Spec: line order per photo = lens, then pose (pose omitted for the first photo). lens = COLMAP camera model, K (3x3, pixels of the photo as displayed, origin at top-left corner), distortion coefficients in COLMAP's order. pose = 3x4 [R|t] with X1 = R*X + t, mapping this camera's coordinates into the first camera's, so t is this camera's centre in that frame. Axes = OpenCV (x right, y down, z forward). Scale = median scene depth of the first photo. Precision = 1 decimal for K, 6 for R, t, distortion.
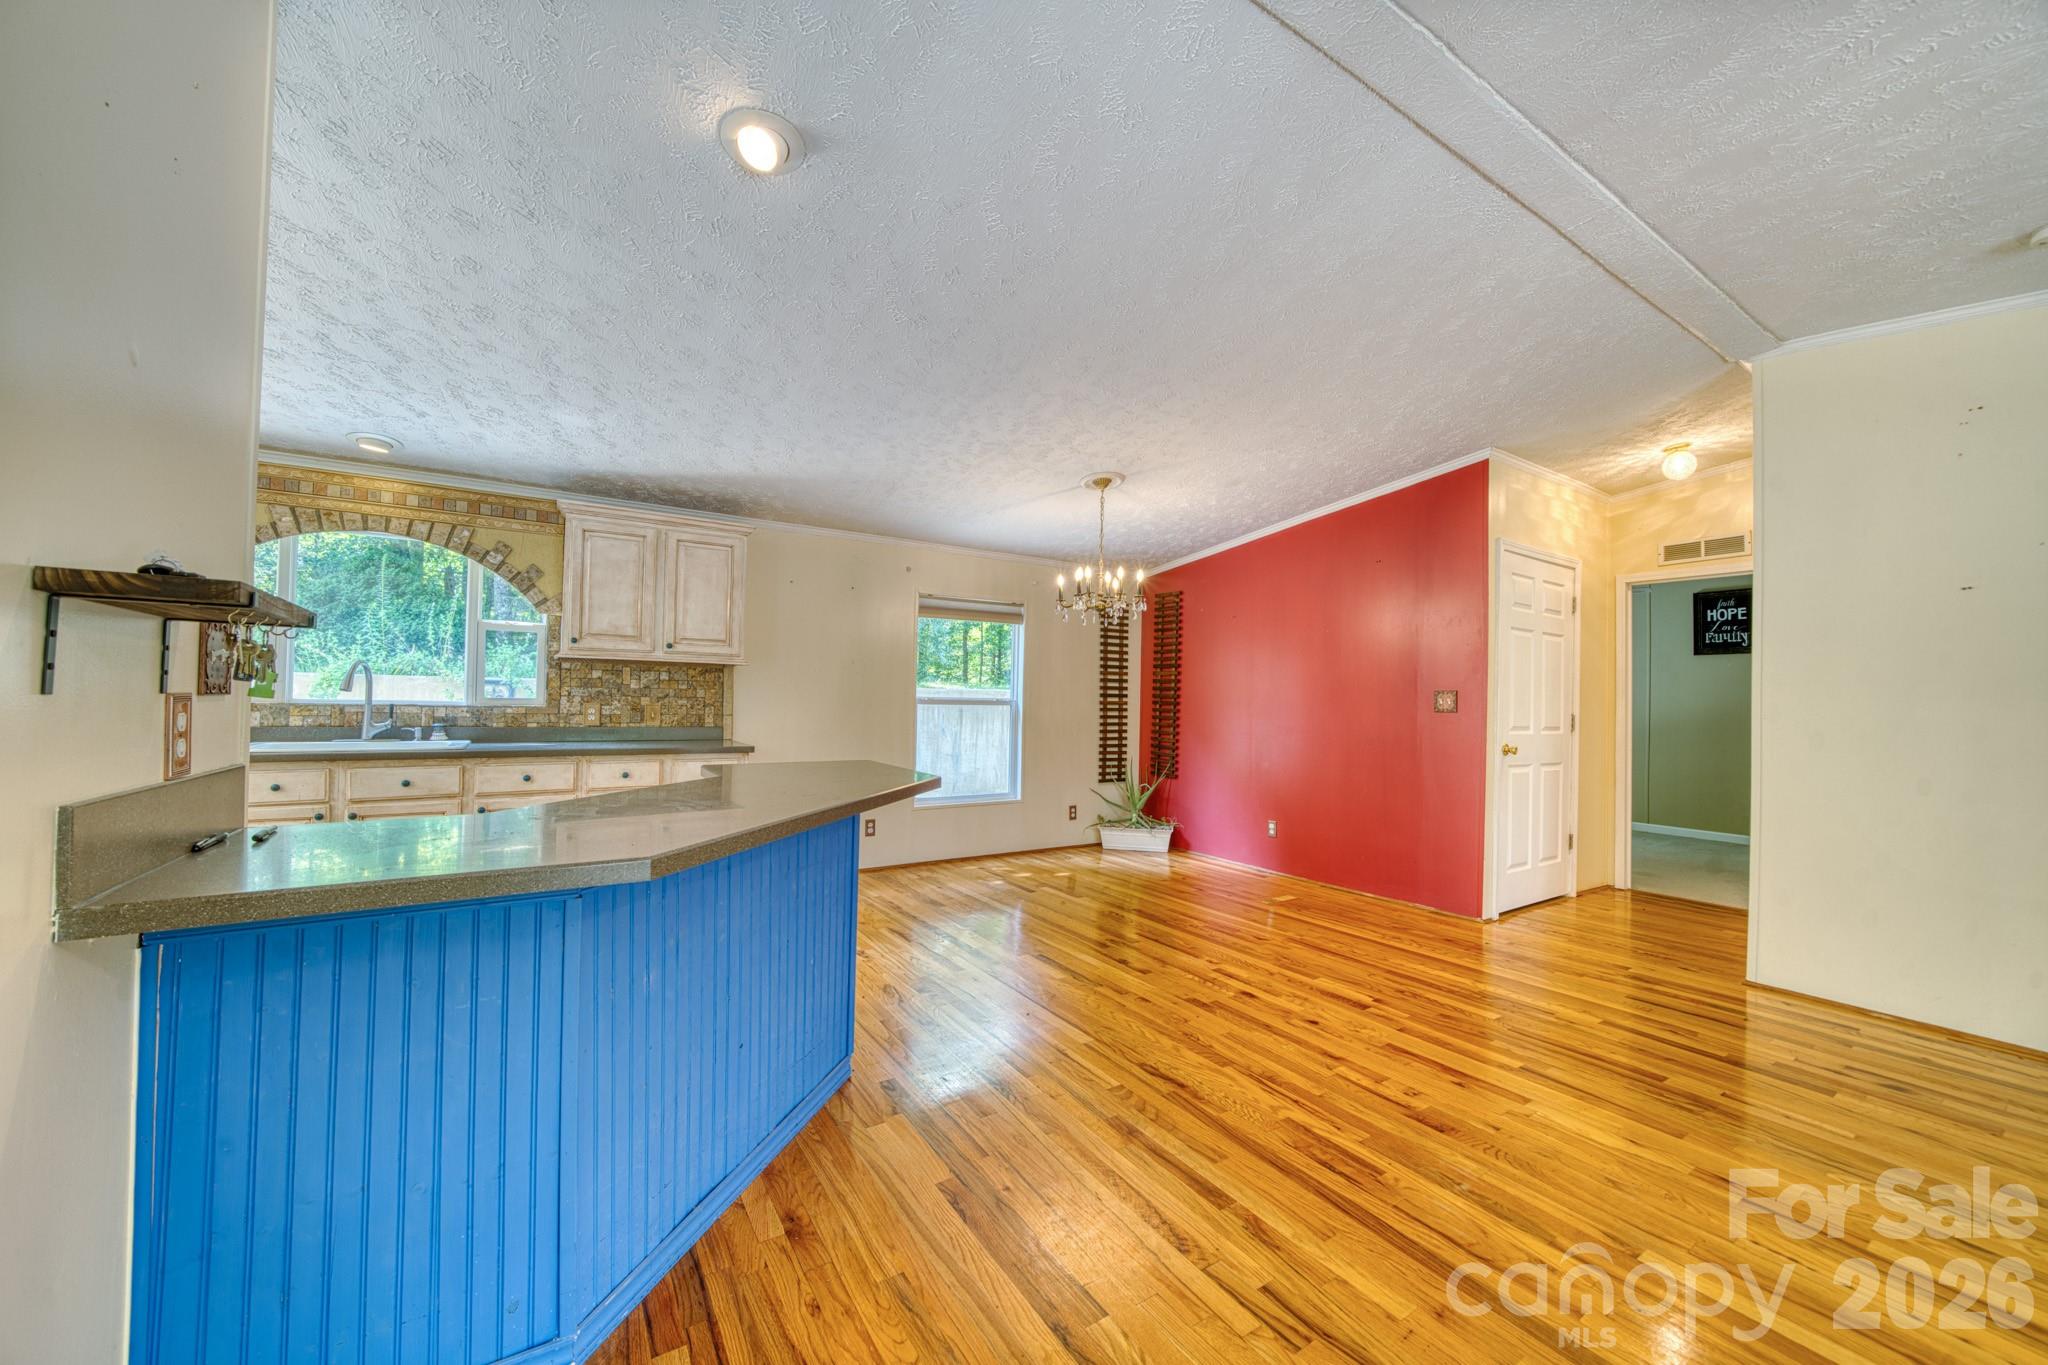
lens RADIAL K [[759.3, 0, 1028.7], [0, 759.3, 683.1], [0, 0, 1]] dist [-0.009954, 0.000155]
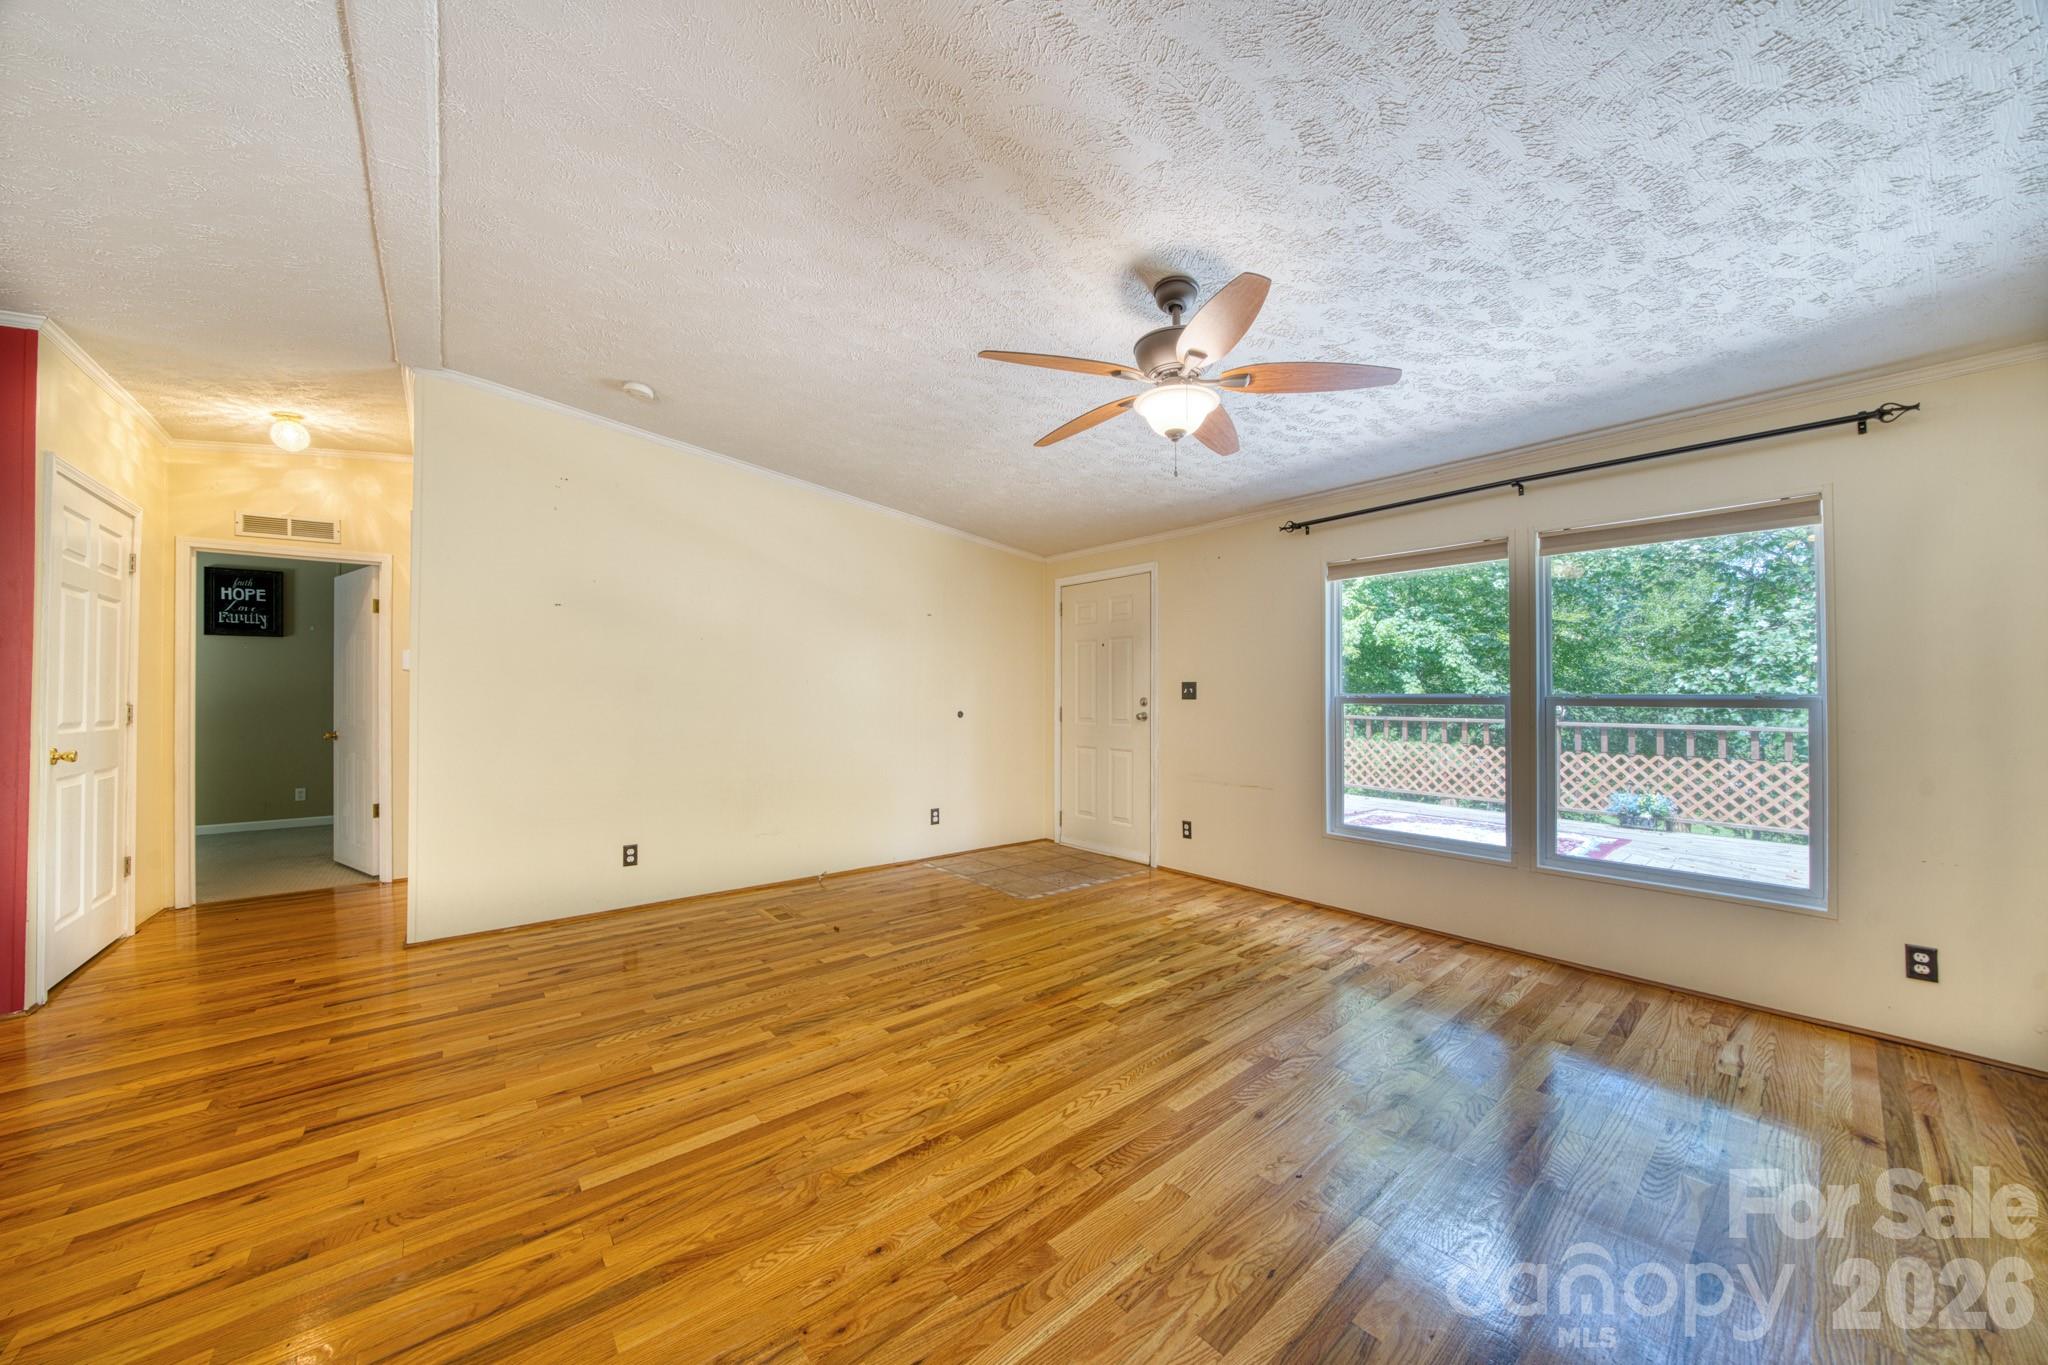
lens RADIAL K [[710.0, 0, 1028.2], [0, 710.0, 687.1], [0, 0, 1]] dist [-0.027504, 0.003805]
pose [[-0.120873, -0.009206, 0.992625, -0.114158], [-0.020461, 0.999768, 0.006781, 0.000304], [-0.992457, -0.019490, -0.121033, 0.194329]]
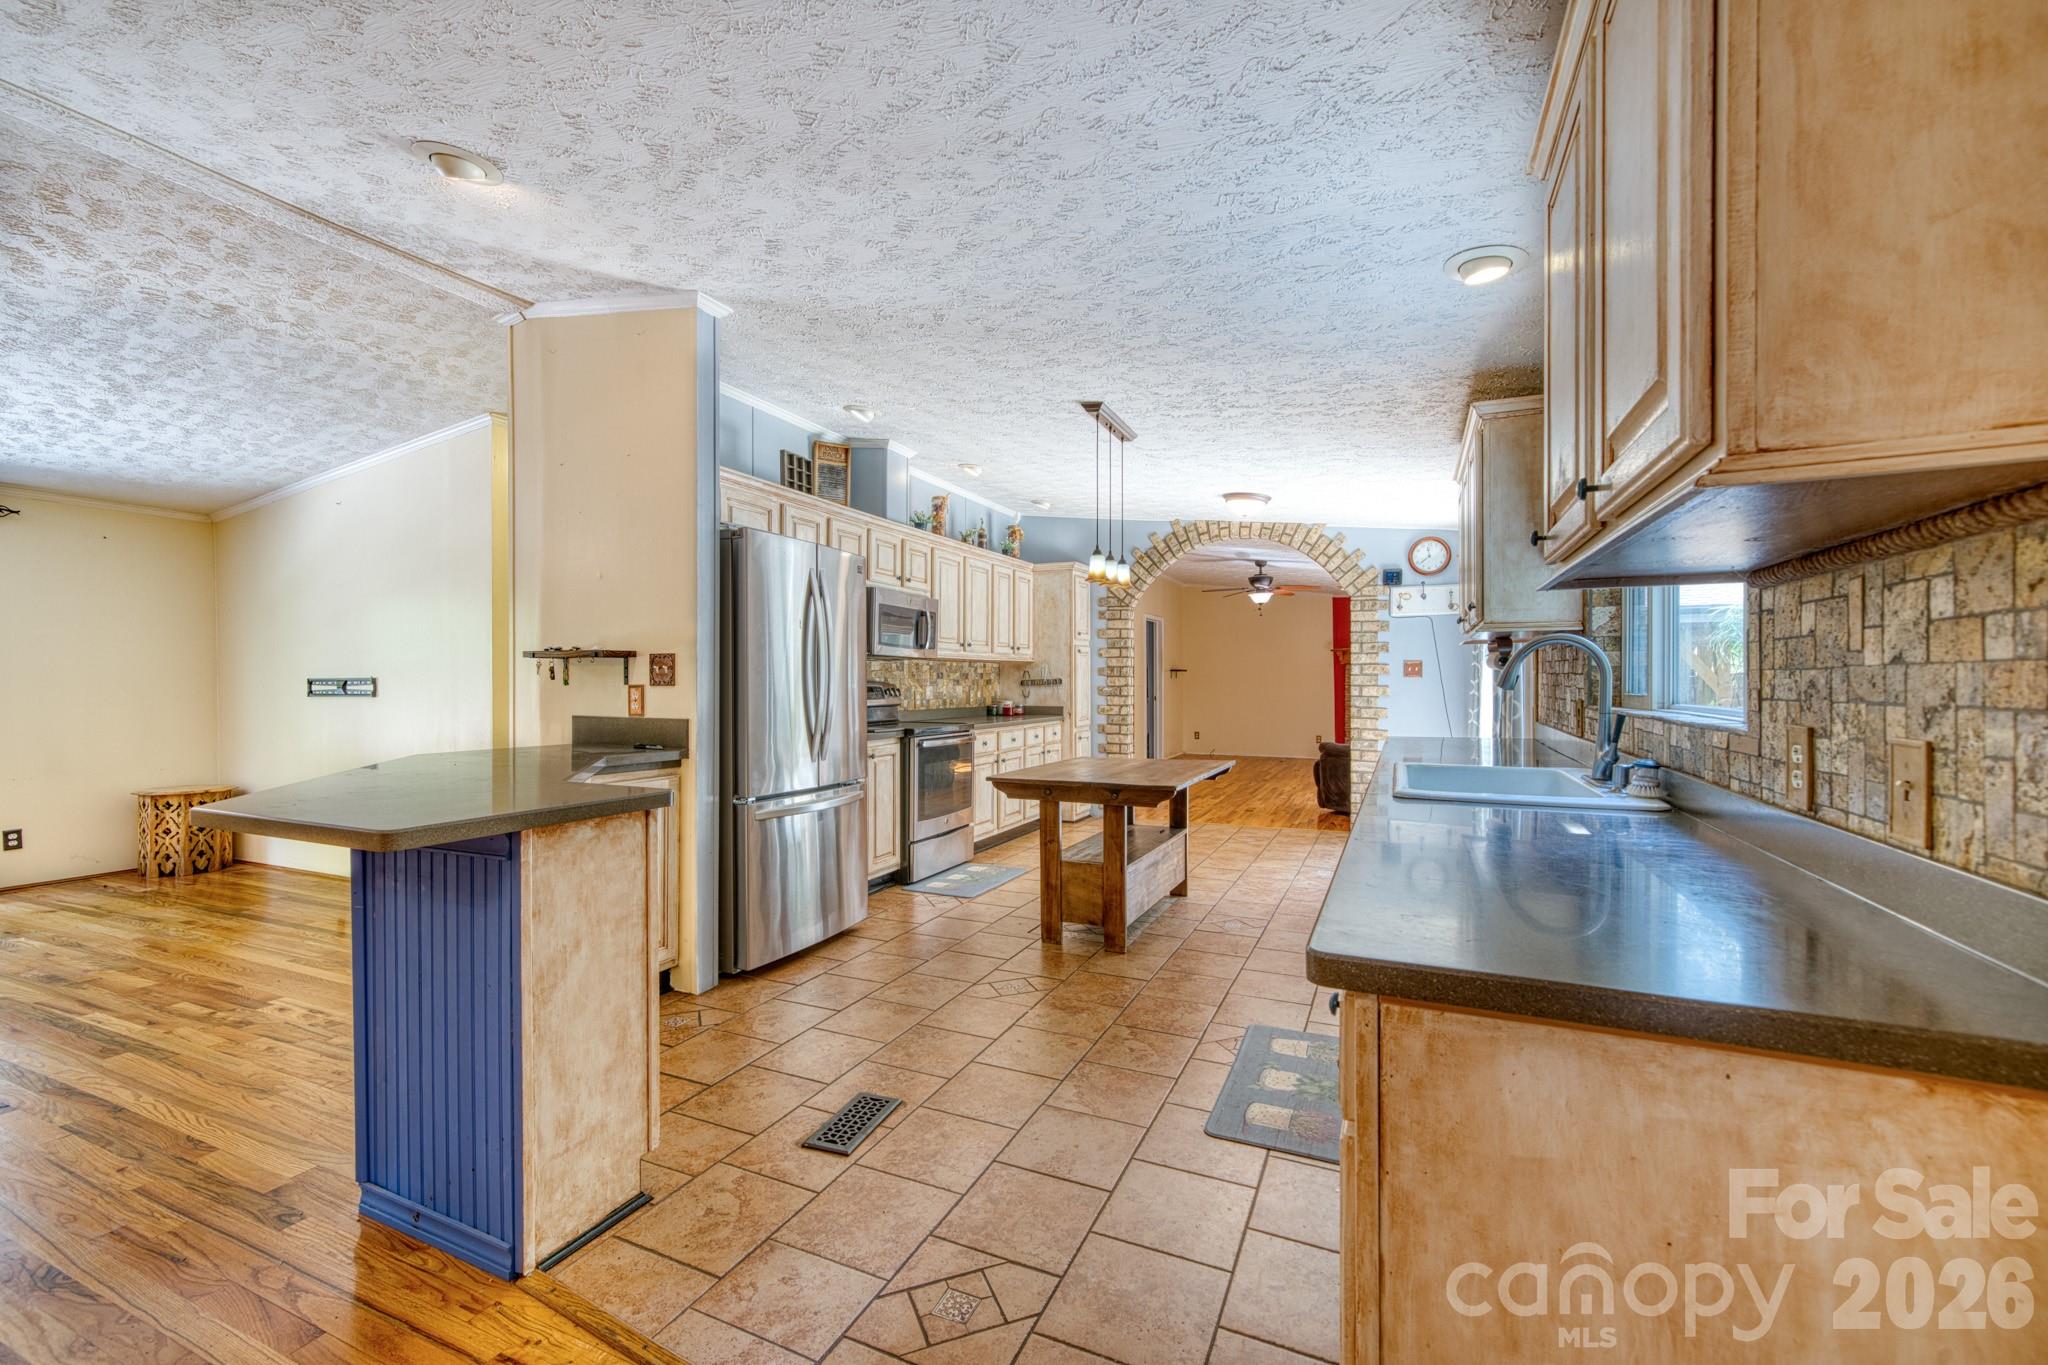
lens RADIAL K [[845.2, 0, 1025.0], [0, 845.2, 687.6], [0, 0, 1]] dist [0.003601, 0.000739]
pose [[-0.839604, -0.013968, -0.543020, -0.187582], [-0.004786, 0.999821, -0.018319, 0.020708], [0.543178, -0.012782, -0.839520, 1.189961]]
